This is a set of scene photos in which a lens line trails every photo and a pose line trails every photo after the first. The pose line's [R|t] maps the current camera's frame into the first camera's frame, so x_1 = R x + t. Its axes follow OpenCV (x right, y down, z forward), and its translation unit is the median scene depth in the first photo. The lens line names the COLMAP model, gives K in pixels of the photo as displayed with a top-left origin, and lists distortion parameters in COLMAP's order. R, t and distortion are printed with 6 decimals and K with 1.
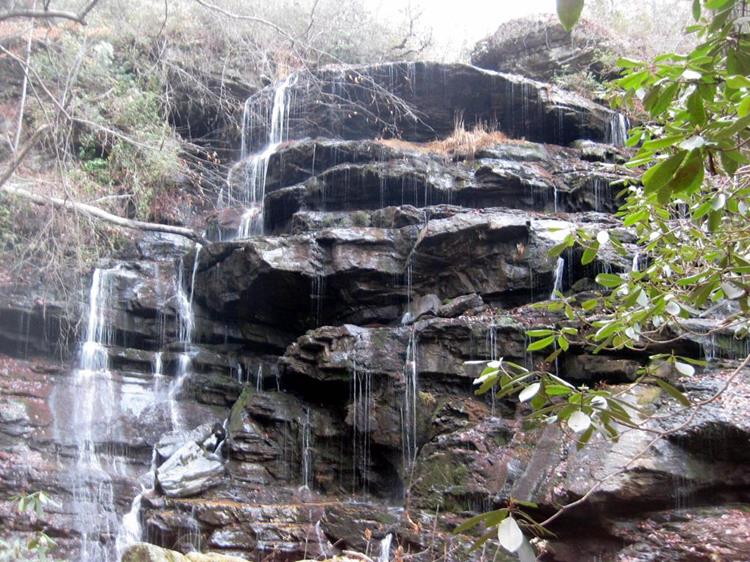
lens RADIAL K [[803.8, 0, 373.9], [0, 803.8, 280.6], [0, 0, 1]] dist [-0.171694, 0.000000]
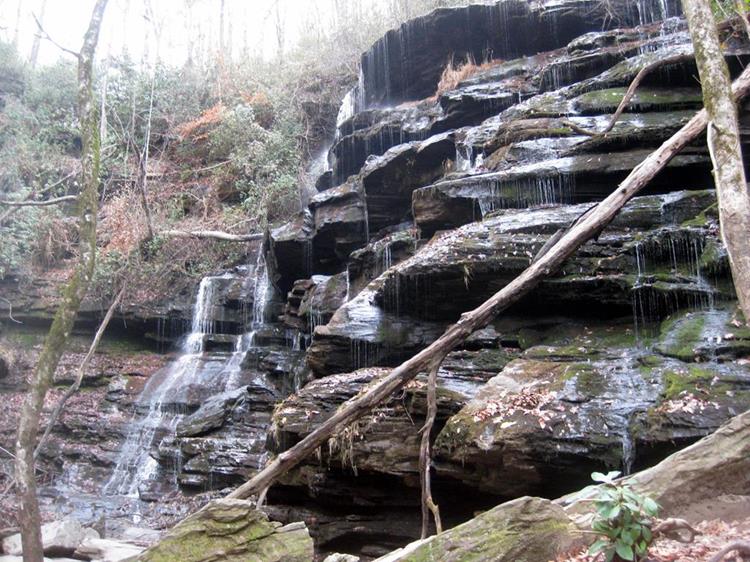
lens RADIAL K [[803.8, 0, 374.8], [0, 803.8, 281.2], [0, 0, 1]] dist [-0.171694, 0.000000]
pose [[0.742325, -0.189304, -0.642743, 0.698045], [0.118691, 0.981240, -0.151921, 0.229004], [0.659444, 0.036487, 0.750867, 0.237661]]
